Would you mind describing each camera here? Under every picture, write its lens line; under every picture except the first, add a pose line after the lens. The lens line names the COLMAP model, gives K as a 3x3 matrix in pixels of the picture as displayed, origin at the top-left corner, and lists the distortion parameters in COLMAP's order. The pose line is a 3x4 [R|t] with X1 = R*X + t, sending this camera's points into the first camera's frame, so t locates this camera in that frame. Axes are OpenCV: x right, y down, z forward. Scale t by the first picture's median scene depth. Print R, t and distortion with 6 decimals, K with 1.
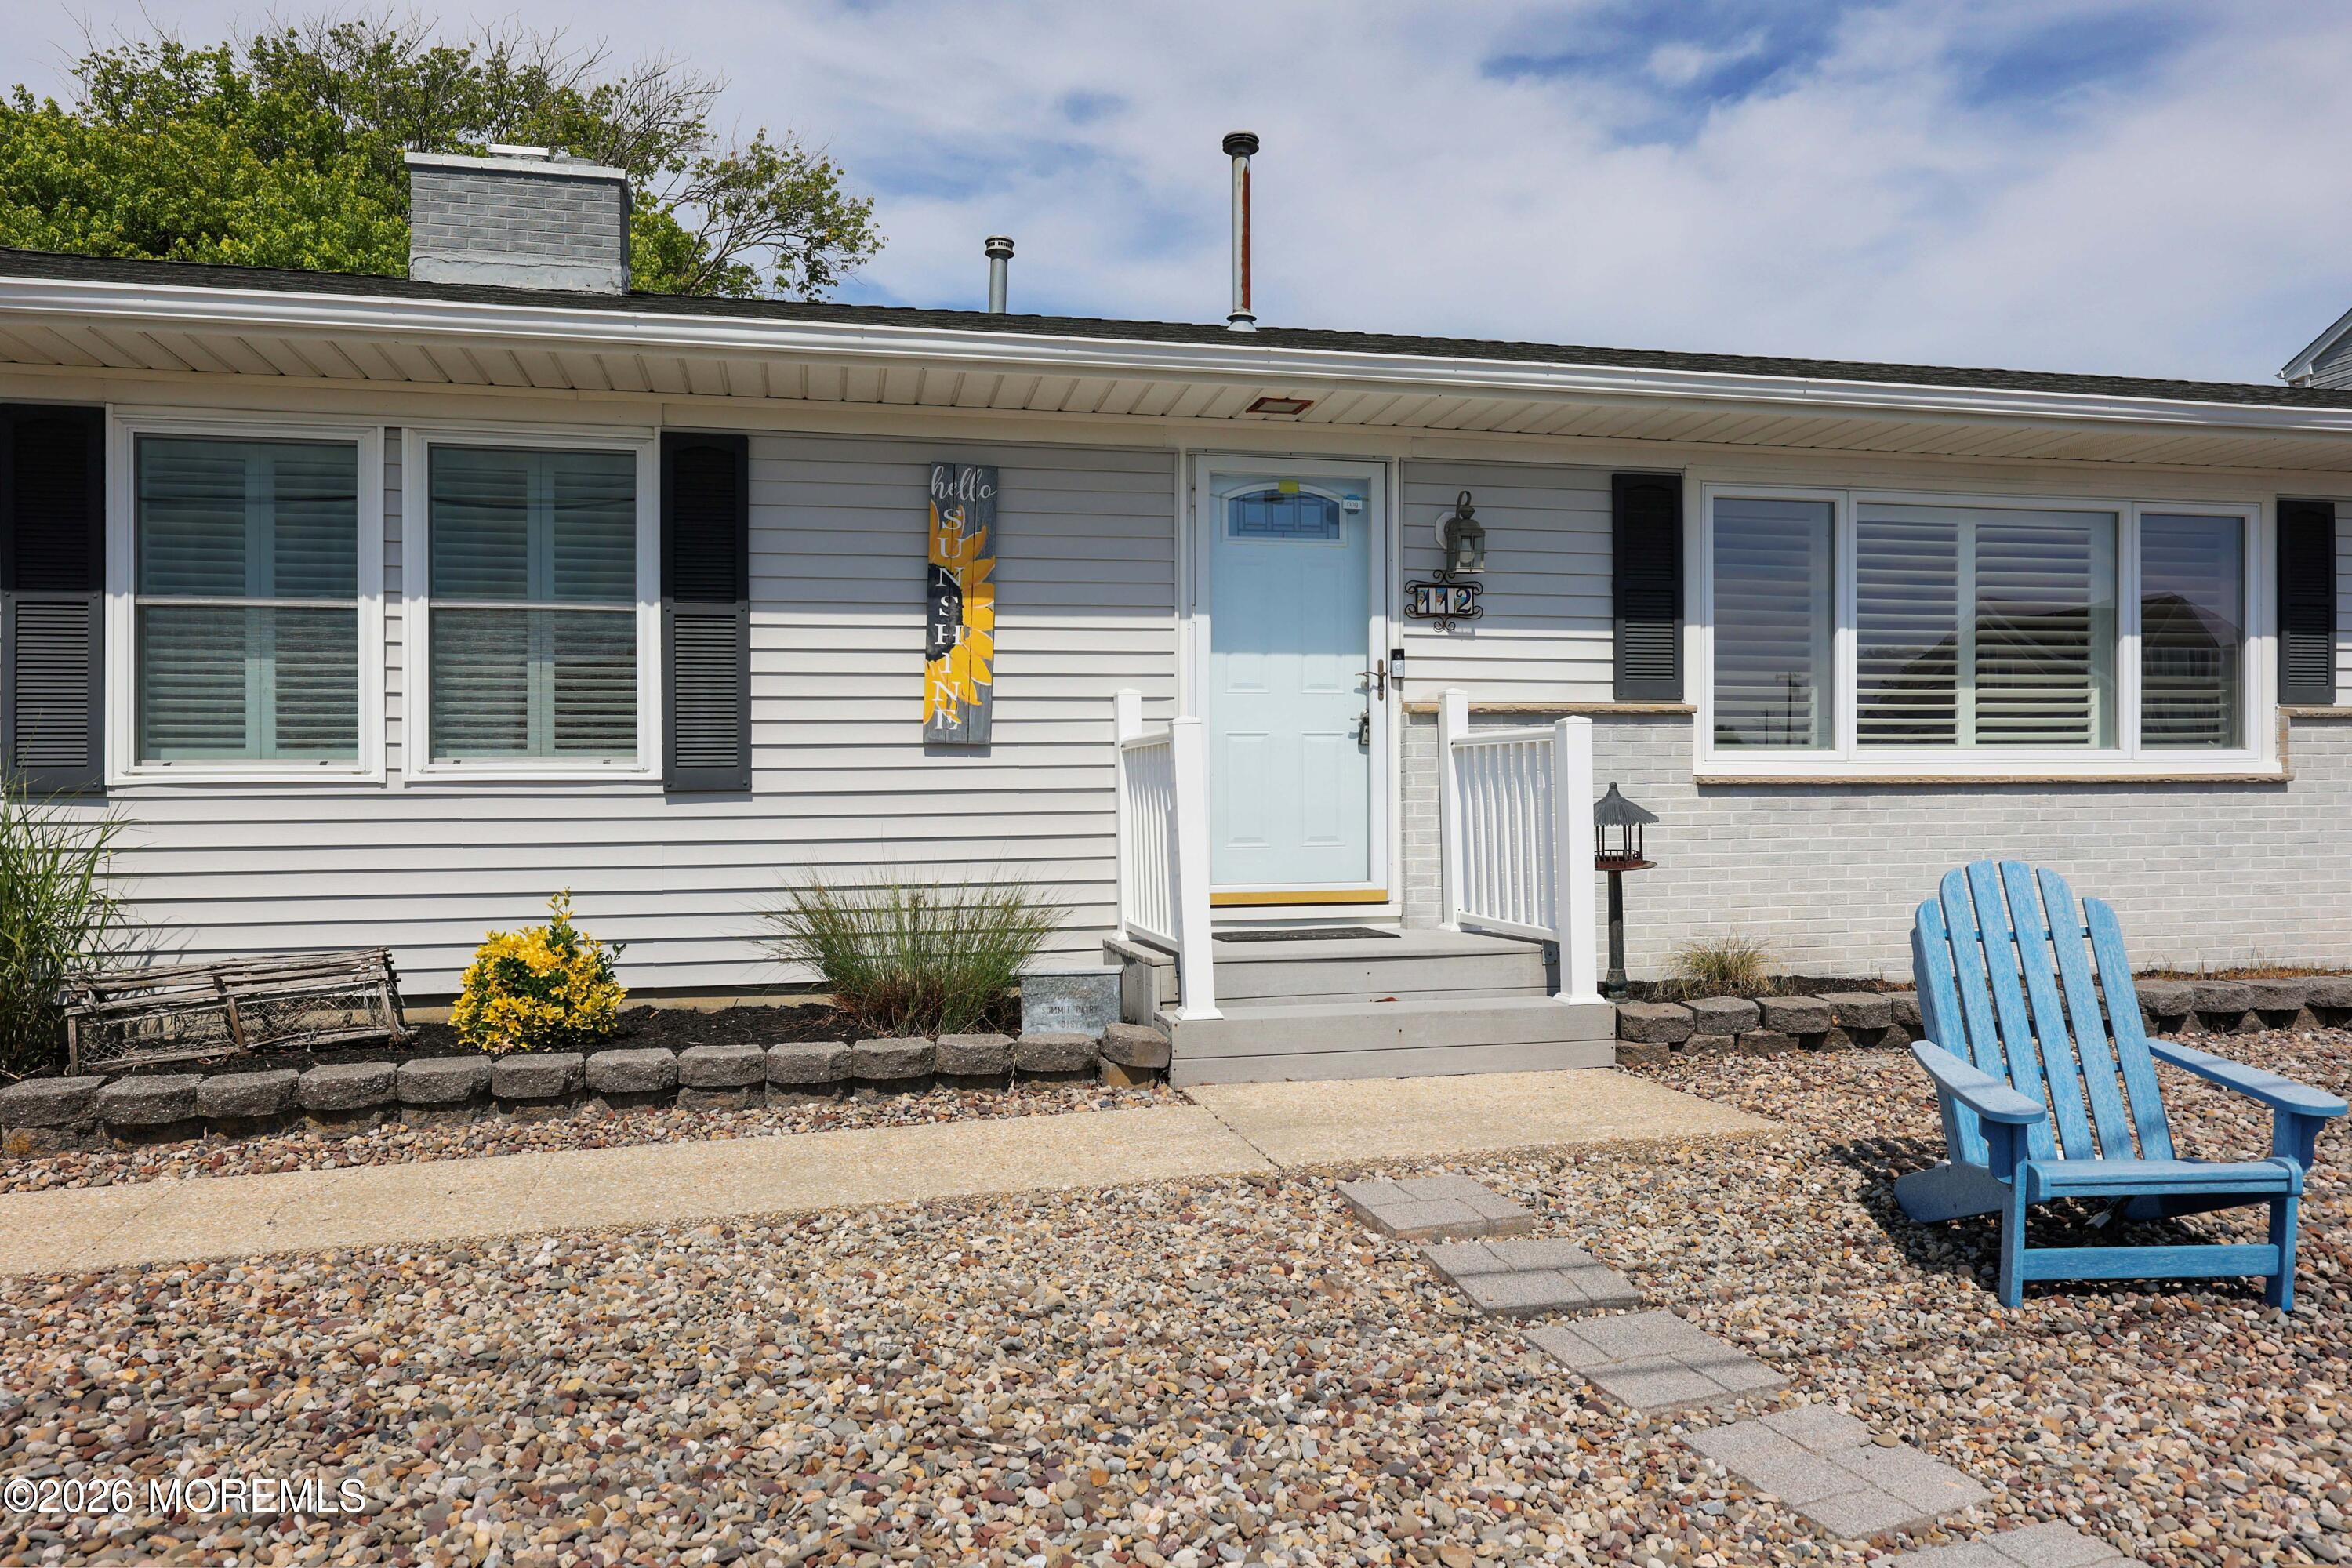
lens RADIAL K [[1389.6, 0, 1233.2], [0, 1389.6, 784.4], [0, 0, 1]] dist [-0.002310, 0.001328]
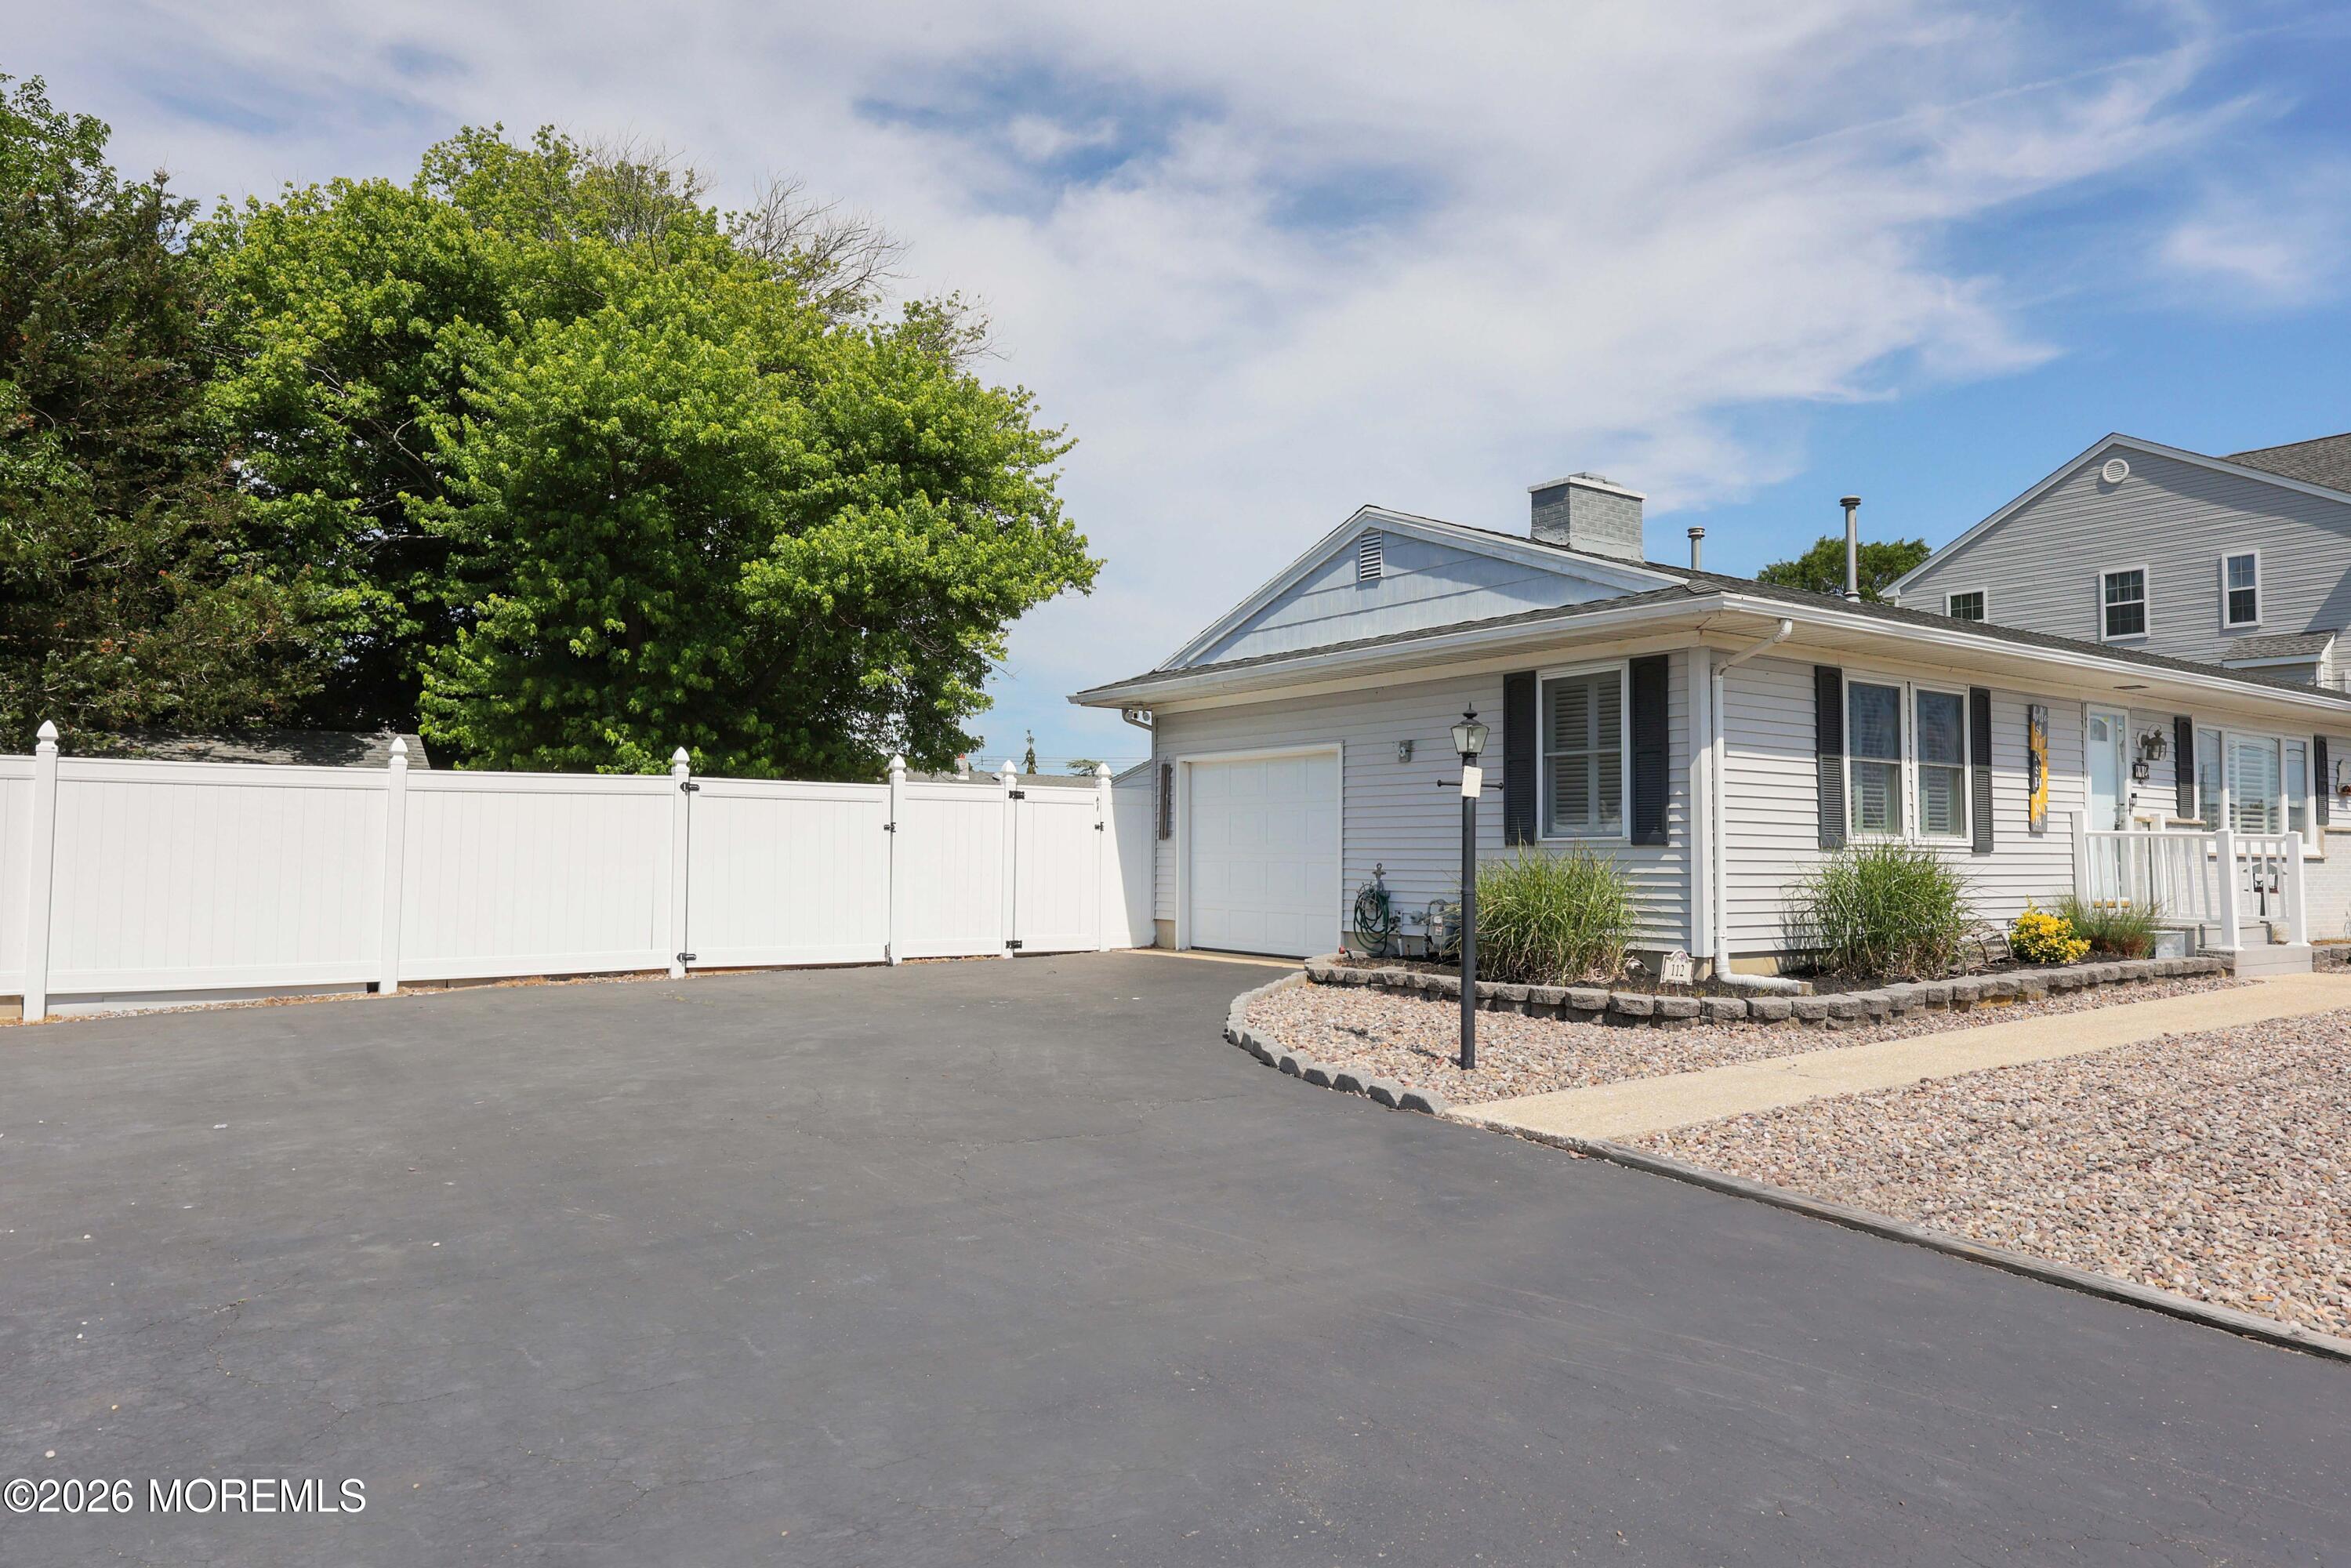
lens RADIAL K [[1508.9, 0, 1137.5], [0, 1508.9, 781.5], [0, 0, 1]] dist [-0.009315, 0.018089]
pose [[0.919150, 0.034164, 0.392423, -2.451502], [-0.014151, 0.998453, -0.053780, 0.039358], [-0.393653, 0.043879, 0.918211, -0.633821]]
